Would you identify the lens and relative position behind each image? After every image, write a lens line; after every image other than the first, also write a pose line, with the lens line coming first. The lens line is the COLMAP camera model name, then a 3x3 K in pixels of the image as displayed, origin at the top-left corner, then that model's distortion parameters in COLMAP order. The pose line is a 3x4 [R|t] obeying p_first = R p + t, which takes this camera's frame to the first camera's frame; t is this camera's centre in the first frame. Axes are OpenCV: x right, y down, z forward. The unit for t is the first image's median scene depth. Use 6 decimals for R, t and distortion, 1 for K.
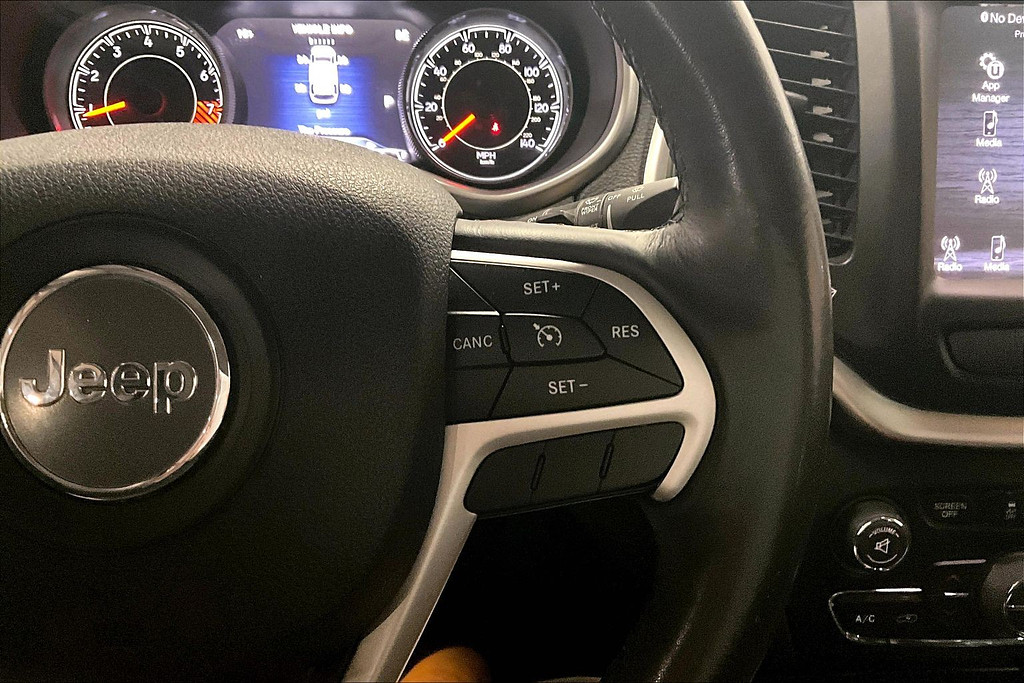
lens RADIAL K [[884.0, 0, 501.8], [0, 884.0, 351.1], [0, 0, 1]] dist [0.081306, -0.125372]
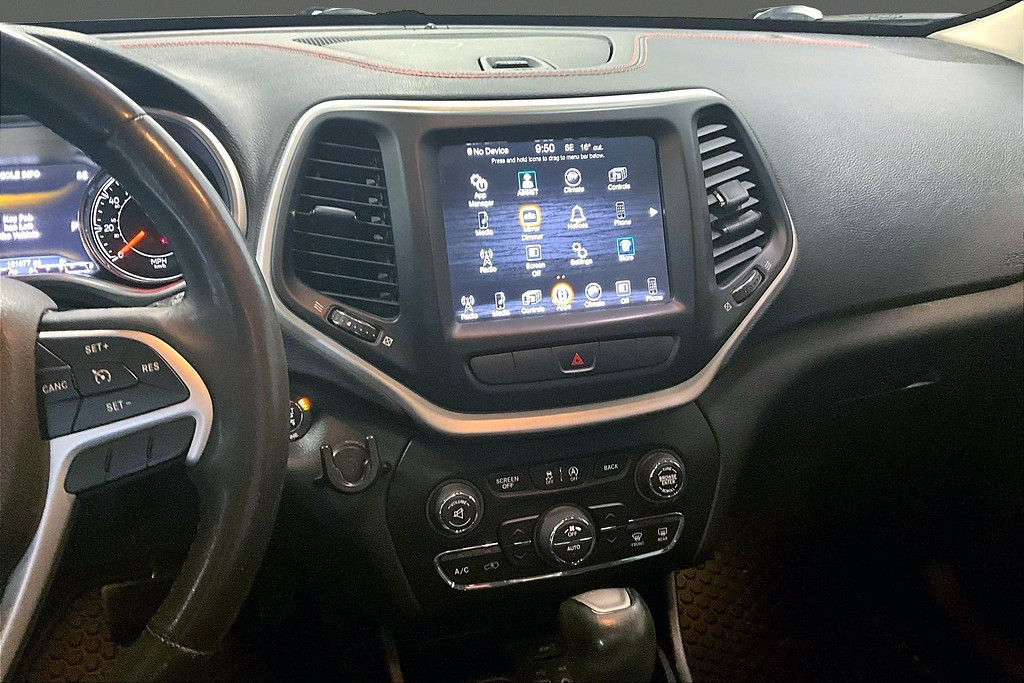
lens RADIAL K [[884.0, 0, 507.5], [0, 884.0, 350.5], [0, 0, 1]] dist [0.081306, -0.125372]
pose [[0.974954, -0.097155, 0.200063, 0.262384], [0.114934, 0.990208, -0.079233, 0.087875], [-0.190407, 0.100242, 0.976574, -0.449162]]
